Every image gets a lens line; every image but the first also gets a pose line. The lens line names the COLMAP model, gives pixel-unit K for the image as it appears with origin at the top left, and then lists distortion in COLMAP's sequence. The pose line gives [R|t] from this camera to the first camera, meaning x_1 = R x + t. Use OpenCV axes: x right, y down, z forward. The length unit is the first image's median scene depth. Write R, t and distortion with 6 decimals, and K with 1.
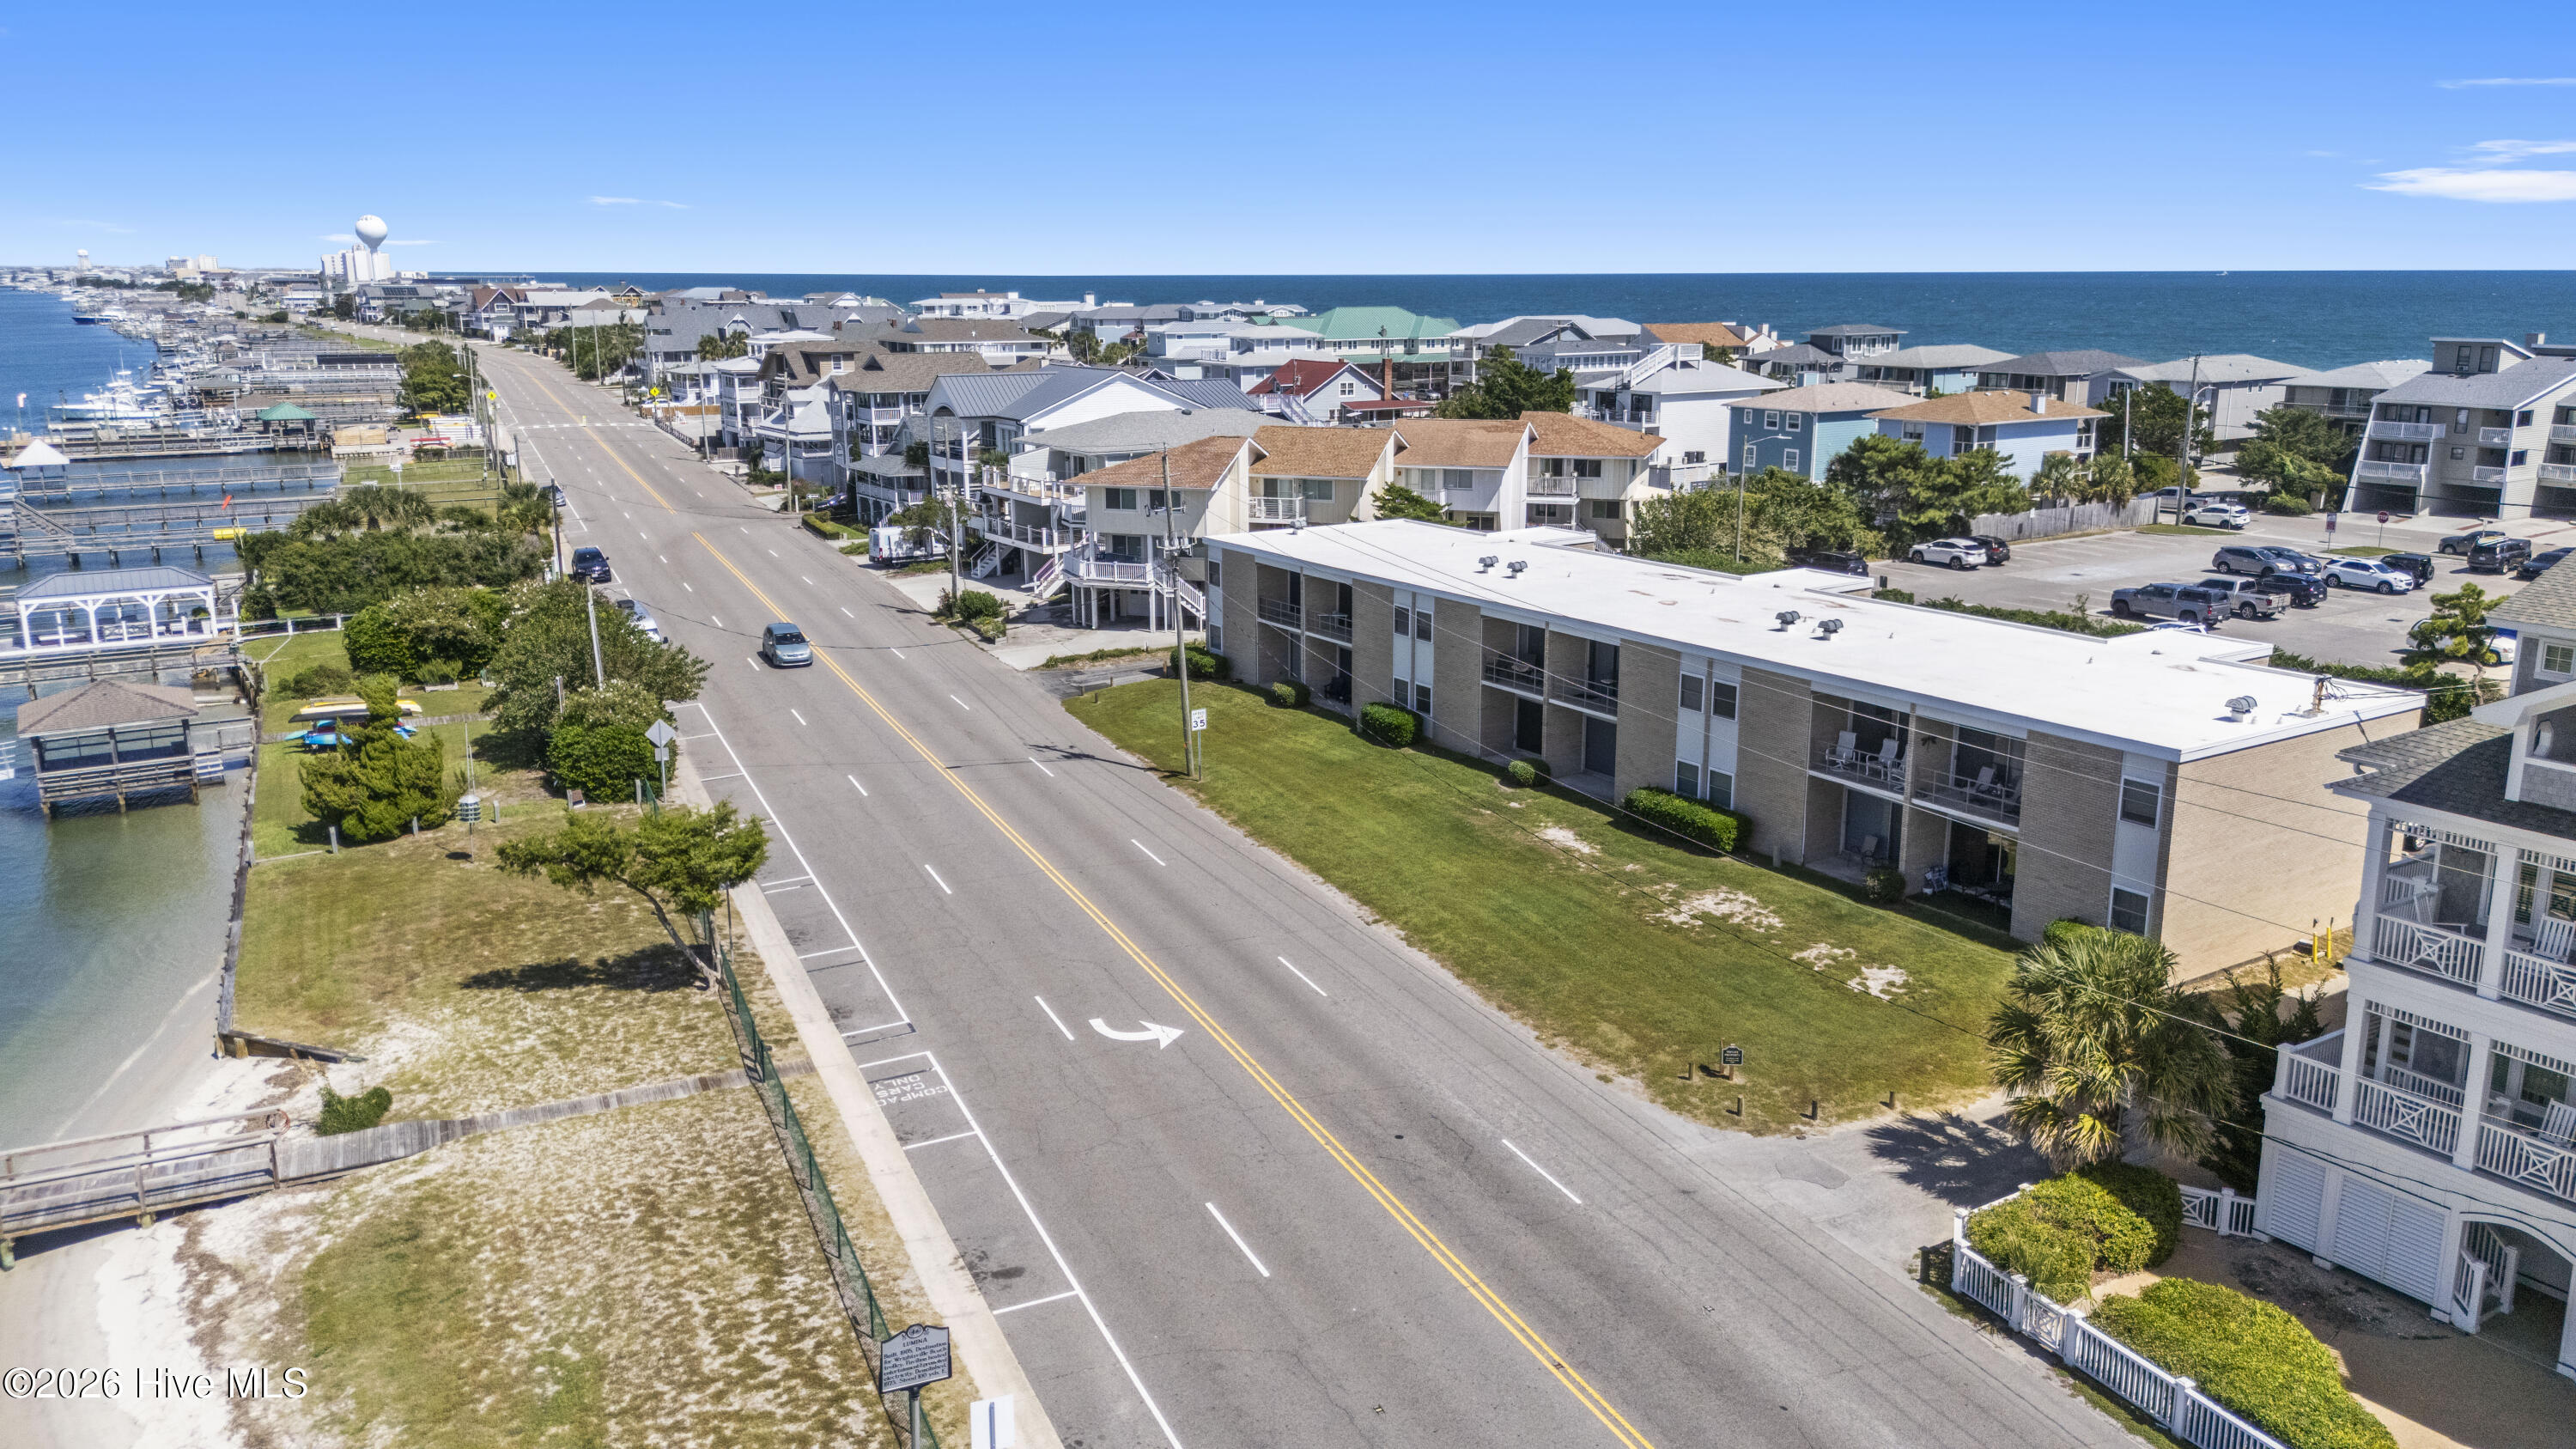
lens RADIAL K [[1938.6, 0, 1195.8], [0, 1938.6, 720.5], [0, 0, 1]] dist [0.132782, -0.164430]
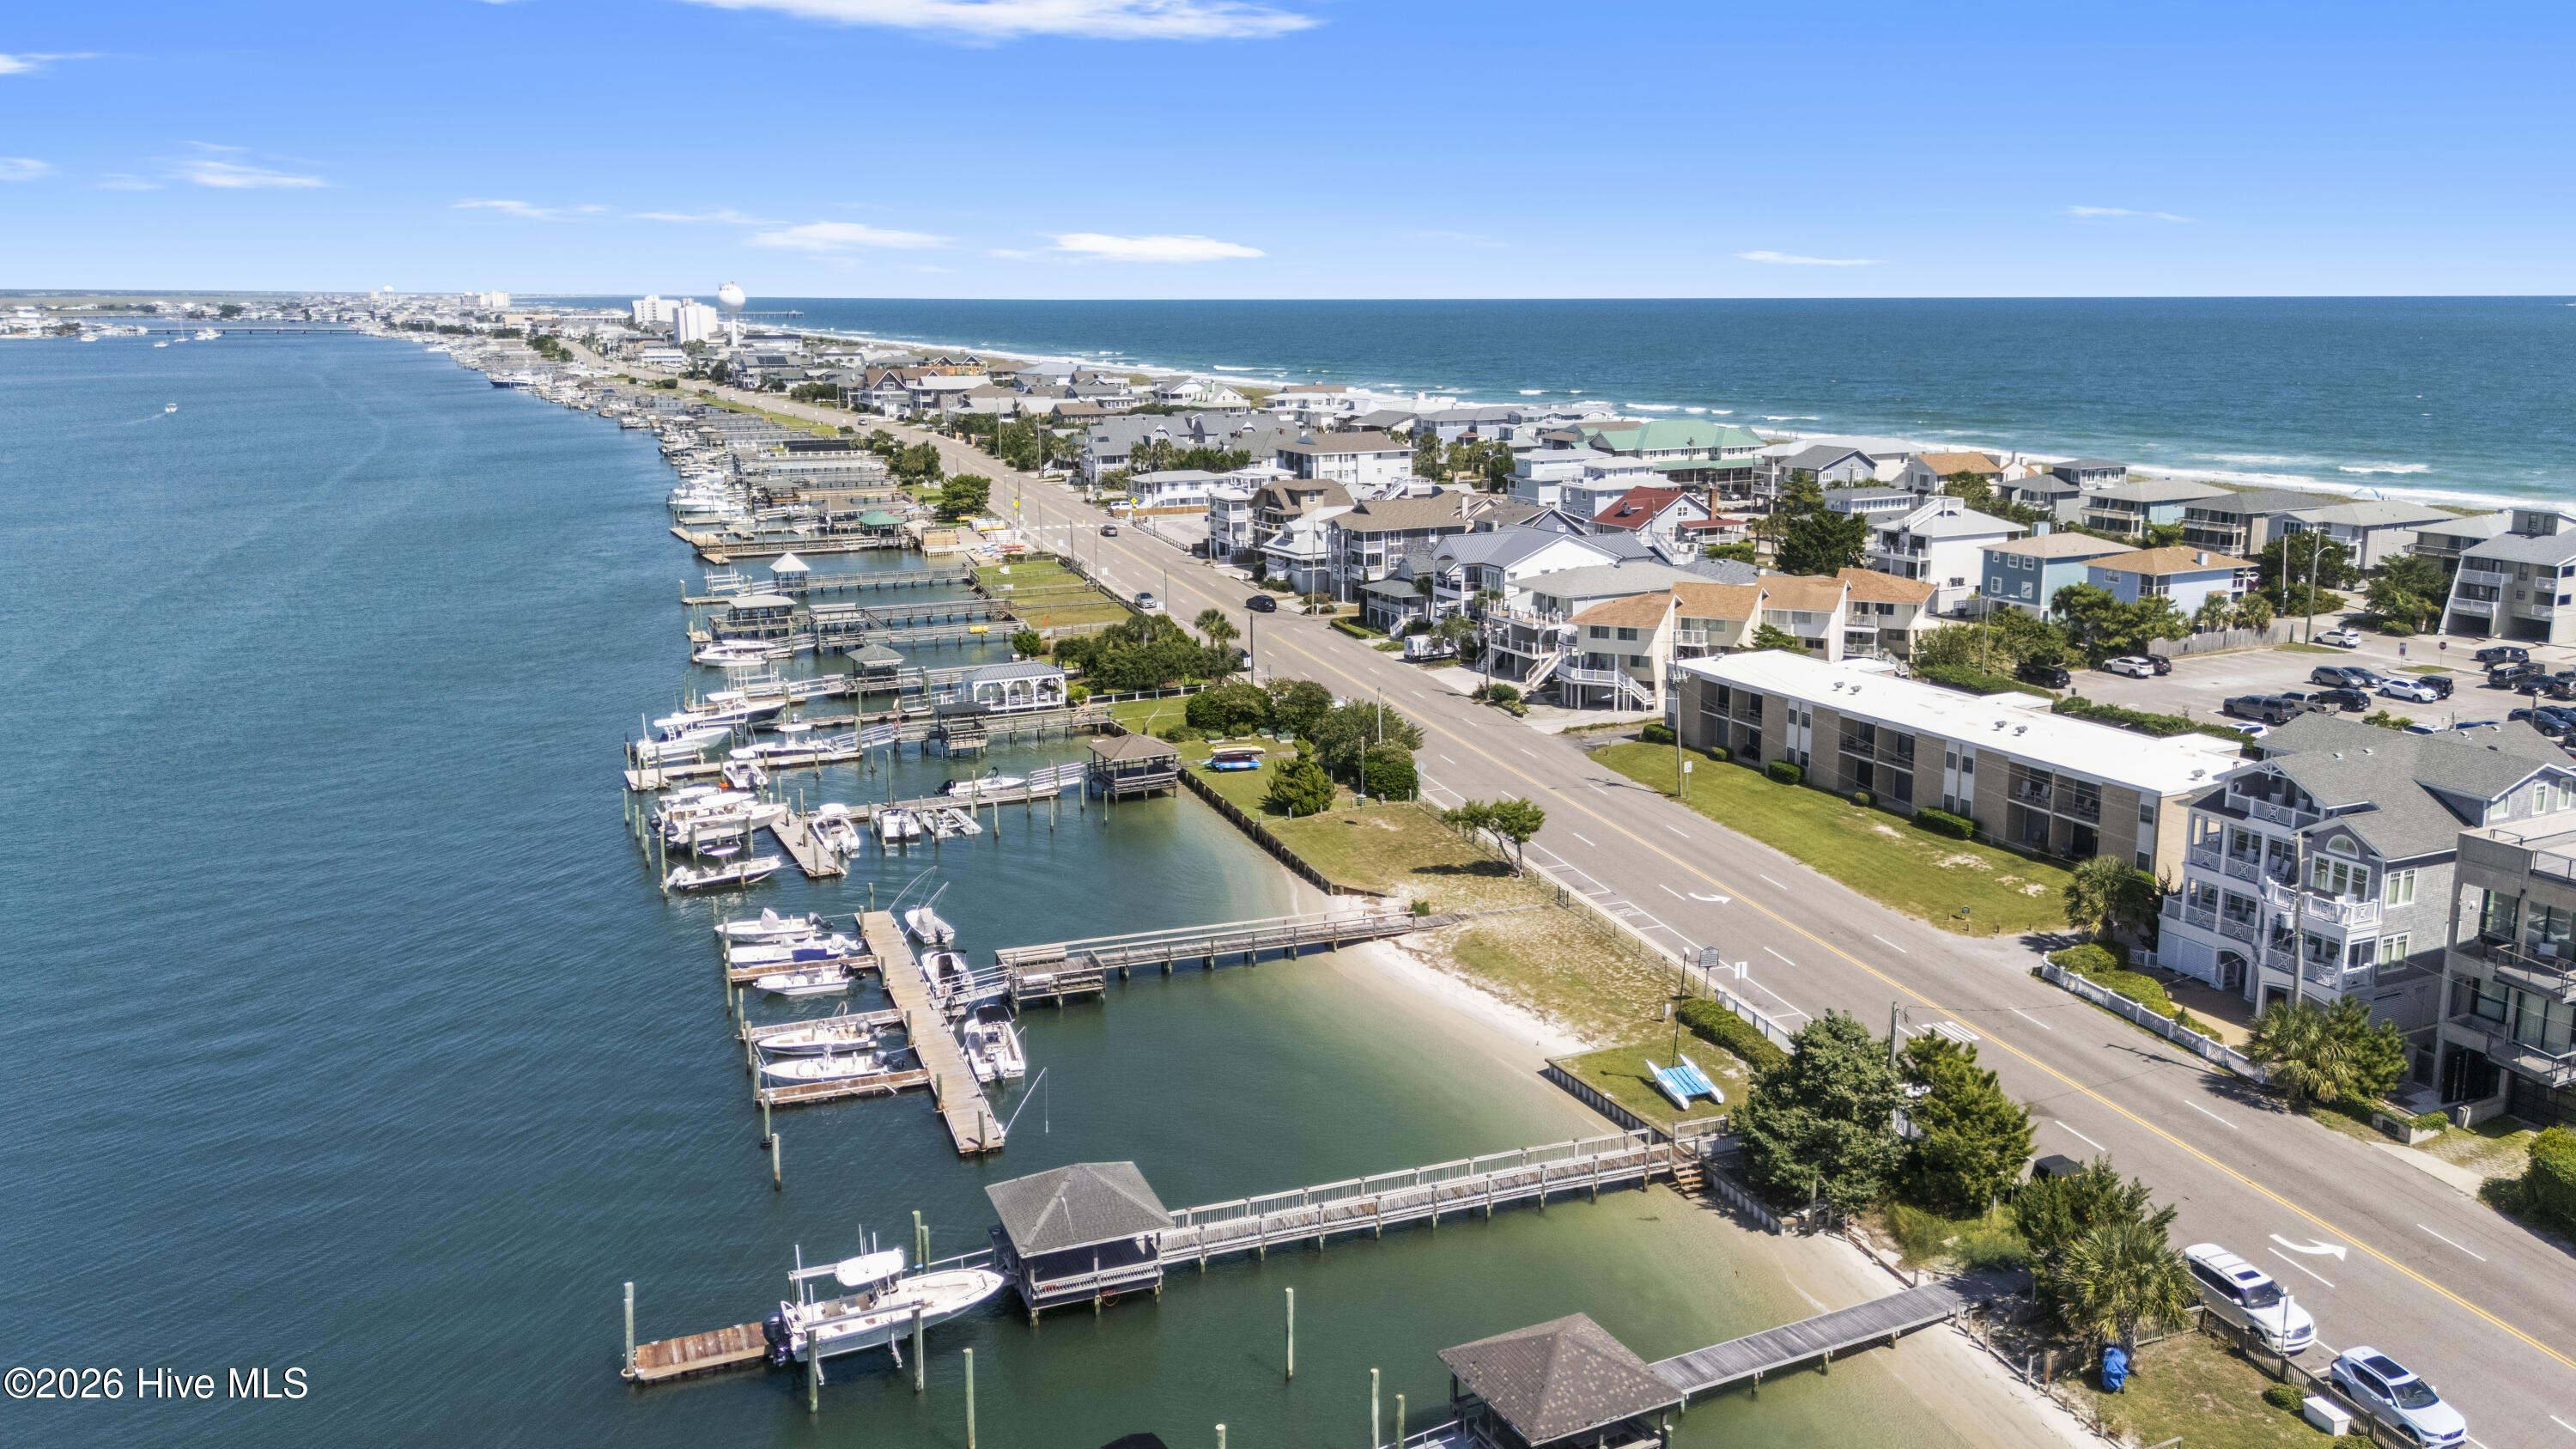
lens RADIAL K [[1989.5, 0, 1284.7], [0, 1989.5, 715.7], [0, 0, 1]] dist [0.135204, -0.171937]
pose [[0.997205, 0.022333, -0.071299, -0.180270], [-0.023837, 0.999509, -0.020317, -0.001007], [0.070810, 0.021960, 0.997248, -0.709363]]
